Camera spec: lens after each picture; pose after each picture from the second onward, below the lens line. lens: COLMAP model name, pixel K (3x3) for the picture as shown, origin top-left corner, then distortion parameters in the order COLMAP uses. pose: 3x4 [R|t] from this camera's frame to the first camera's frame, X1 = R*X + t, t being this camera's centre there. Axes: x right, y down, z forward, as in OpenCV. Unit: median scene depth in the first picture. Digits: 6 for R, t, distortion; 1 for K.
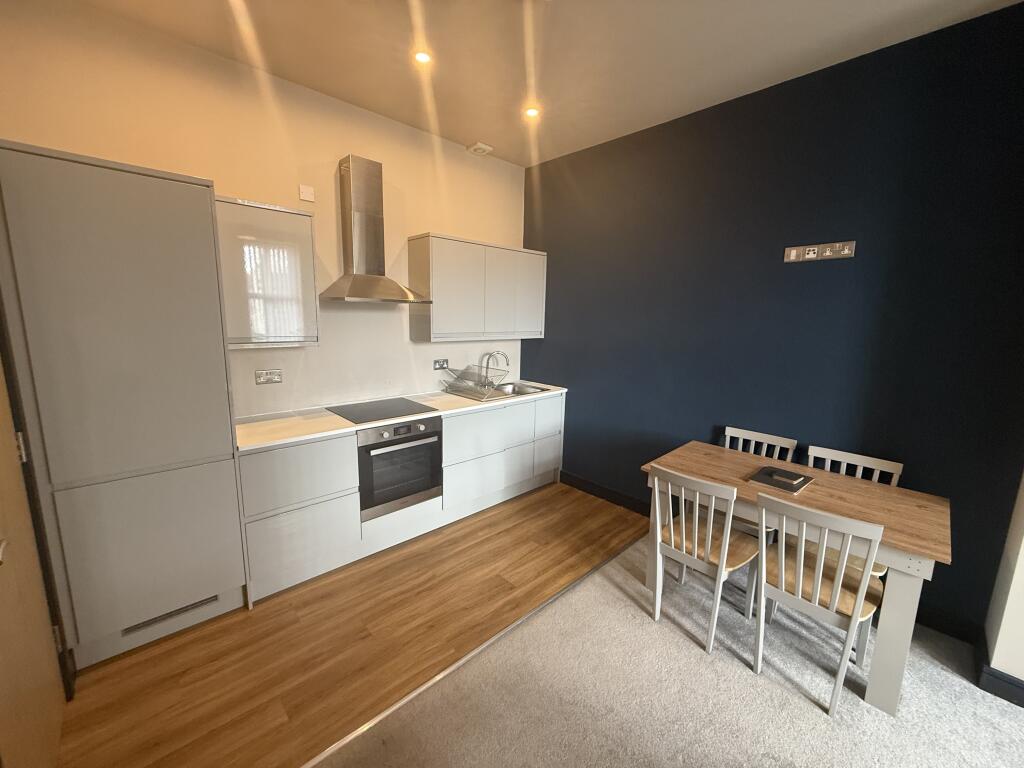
lens RADIAL K [[407.3, 0, 510.0], [0, 407.3, 383.3], [0, 0, 1]] dist [0.000627, -0.000099]
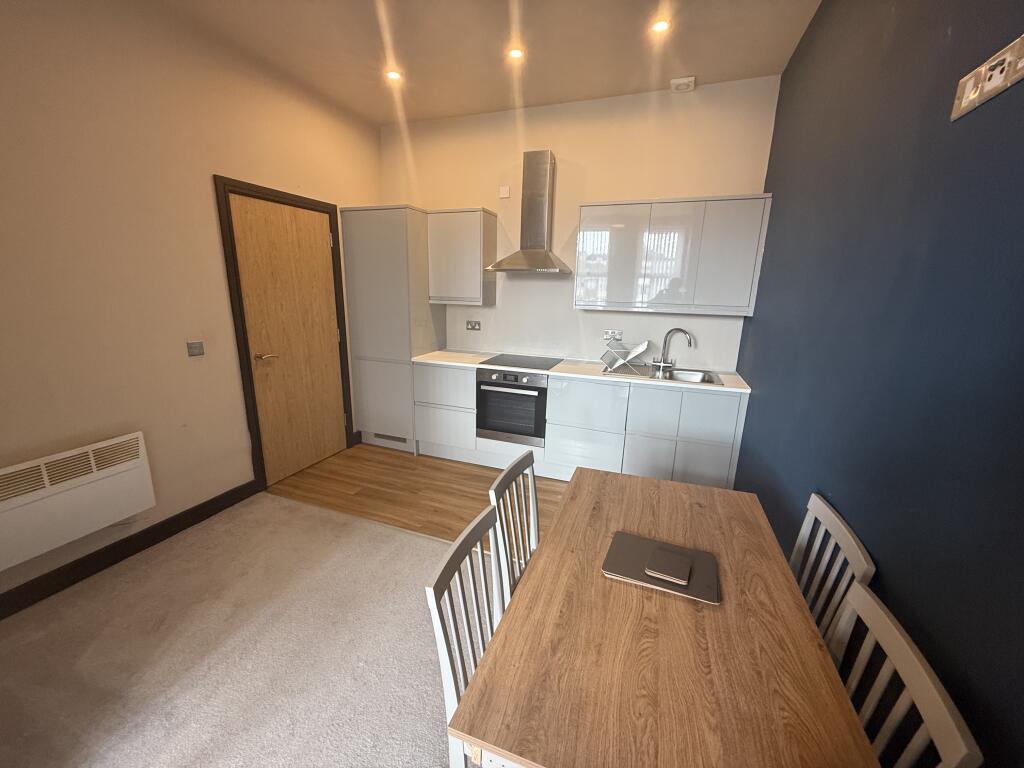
lens RADIAL K [[407.3, 0, 510.0], [0, 407.3, 383.3], [0, 0, 1]] dist [0.000627, -0.000099]
pose [[0.444837, 0.198222, -0.873400, 0.902551], [-0.163271, 0.976806, 0.138534, -0.041156], [0.880604, 0.080976, 0.466884, 0.488413]]
